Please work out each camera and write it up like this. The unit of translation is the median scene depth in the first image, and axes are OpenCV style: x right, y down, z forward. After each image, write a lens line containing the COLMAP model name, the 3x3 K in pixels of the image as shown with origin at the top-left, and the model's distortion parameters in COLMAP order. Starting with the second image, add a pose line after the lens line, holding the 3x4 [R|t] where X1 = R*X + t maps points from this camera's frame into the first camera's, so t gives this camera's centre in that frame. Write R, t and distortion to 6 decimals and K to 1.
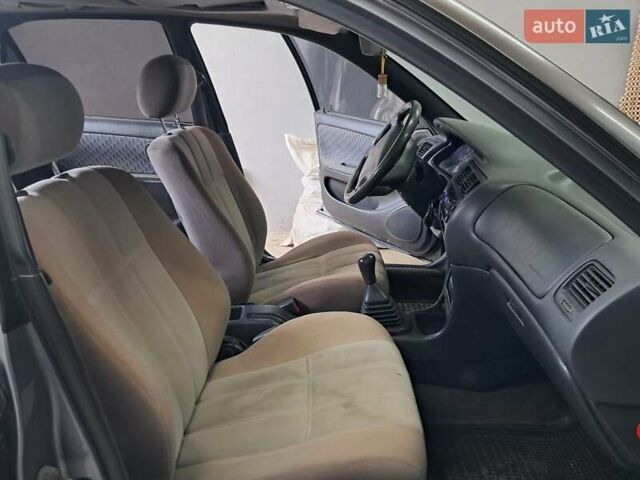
lens RADIAL K [[494.1, 0, 321.5], [0, 494.1, 229.4], [0, 0, 1]] dist [0.036314, -0.047114]
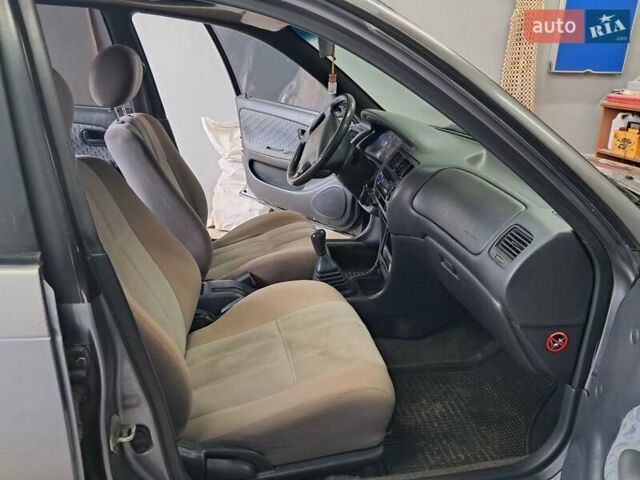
lens RADIAL K [[494.1, 0, 321.5], [0, 494.1, 229.4], [0, 0, 1]] dist [0.036314, -0.047114]
pose [[0.974769, -0.040398, 0.219531, -0.145384], [0.031254, 0.998499, 0.044970, -0.002065], [-0.221018, -0.036974, 0.974569, -0.116568]]
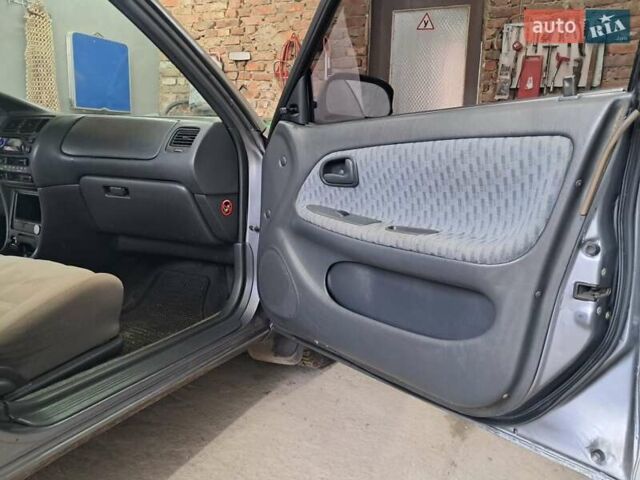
lens RADIAL K [[494.1, 0, 321.5], [0, 494.1, 229.4], [0, 0, 1]] dist [0.036314, -0.047114]
pose [[0.414350, -0.151051, 0.897495, -0.483550], [0.237299, 0.969952, 0.053691, 0.232120], [-0.878637, 0.190728, 0.437744, -0.098778]]
